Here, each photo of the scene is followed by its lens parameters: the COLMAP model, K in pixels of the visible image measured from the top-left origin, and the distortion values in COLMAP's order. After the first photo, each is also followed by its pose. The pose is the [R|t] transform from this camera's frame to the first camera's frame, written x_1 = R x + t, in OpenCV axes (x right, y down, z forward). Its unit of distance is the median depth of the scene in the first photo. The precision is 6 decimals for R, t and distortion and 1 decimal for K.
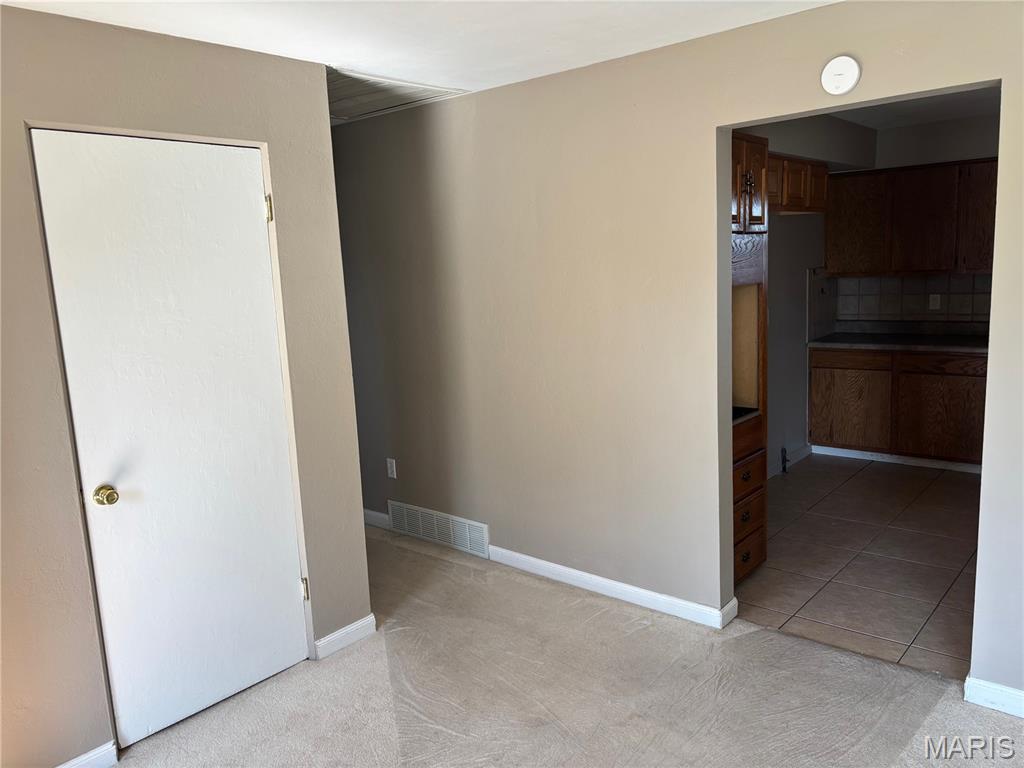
lens RADIAL K [[772.8, 0, 506.4], [0, 772.8, 388.5], [0, 0, 1]] dist [0.030955, -0.015280]
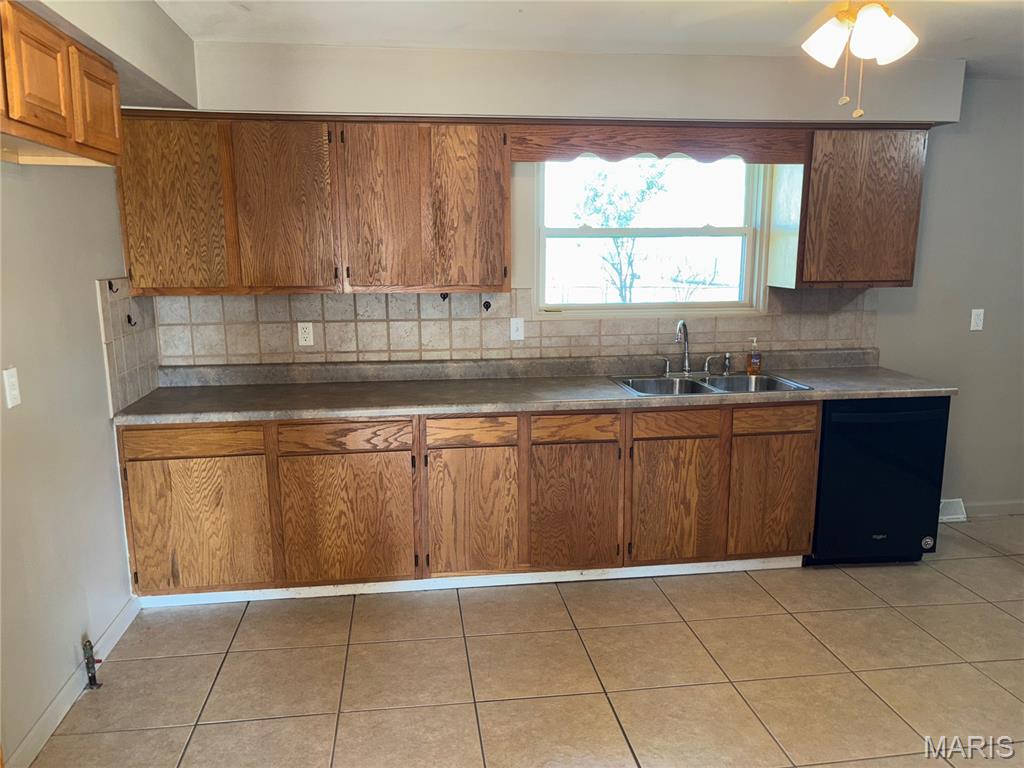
lens RADIAL K [[772.8, 0, 502.2], [0, 772.8, 387.4], [0, 0, 1]] dist [0.030955, -0.015280]
pose [[0.664131, -0.088520, 0.742357, 0.173750], [0.096008, 0.994842, 0.032735, -0.073507], [-0.741426, 0.049532, 0.669204, 0.451602]]
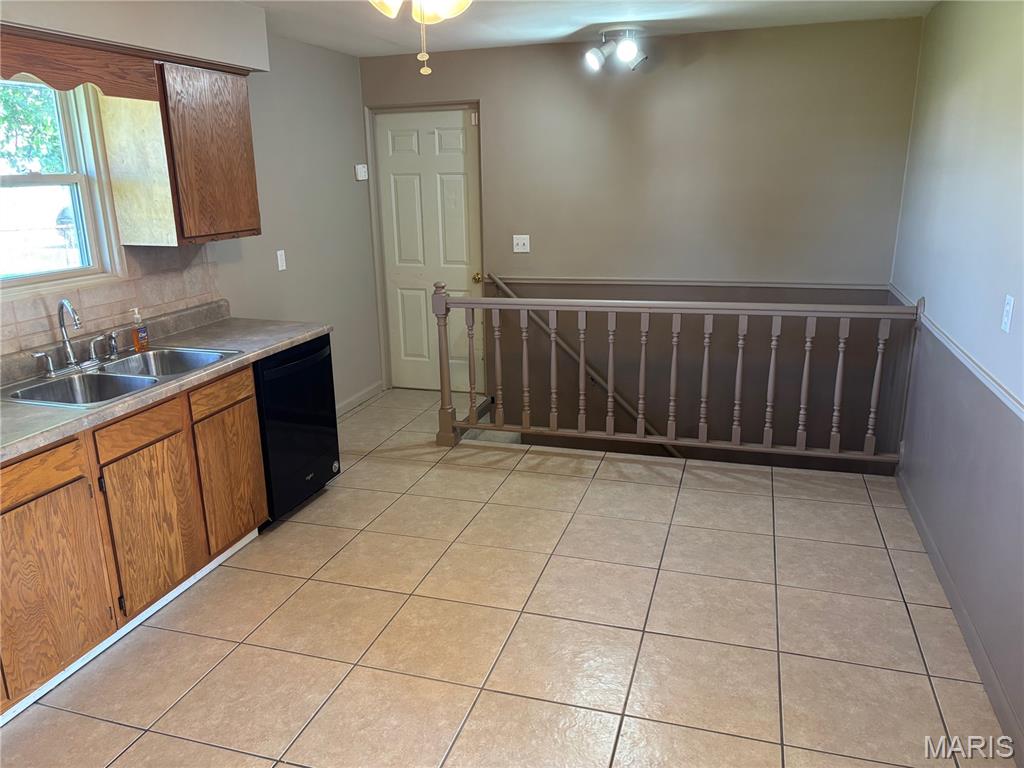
lens RADIAL K [[772.8, 0, 510.1], [0, 772.8, 385.8], [0, 0, 1]] dist [0.030955, -0.015280]
pose [[-0.402579, -0.191788, 0.895068, 0.192364], [0.186062, 0.940249, 0.285155, -0.133706], [-0.896276, 0.281336, -0.342840, 0.713657]]
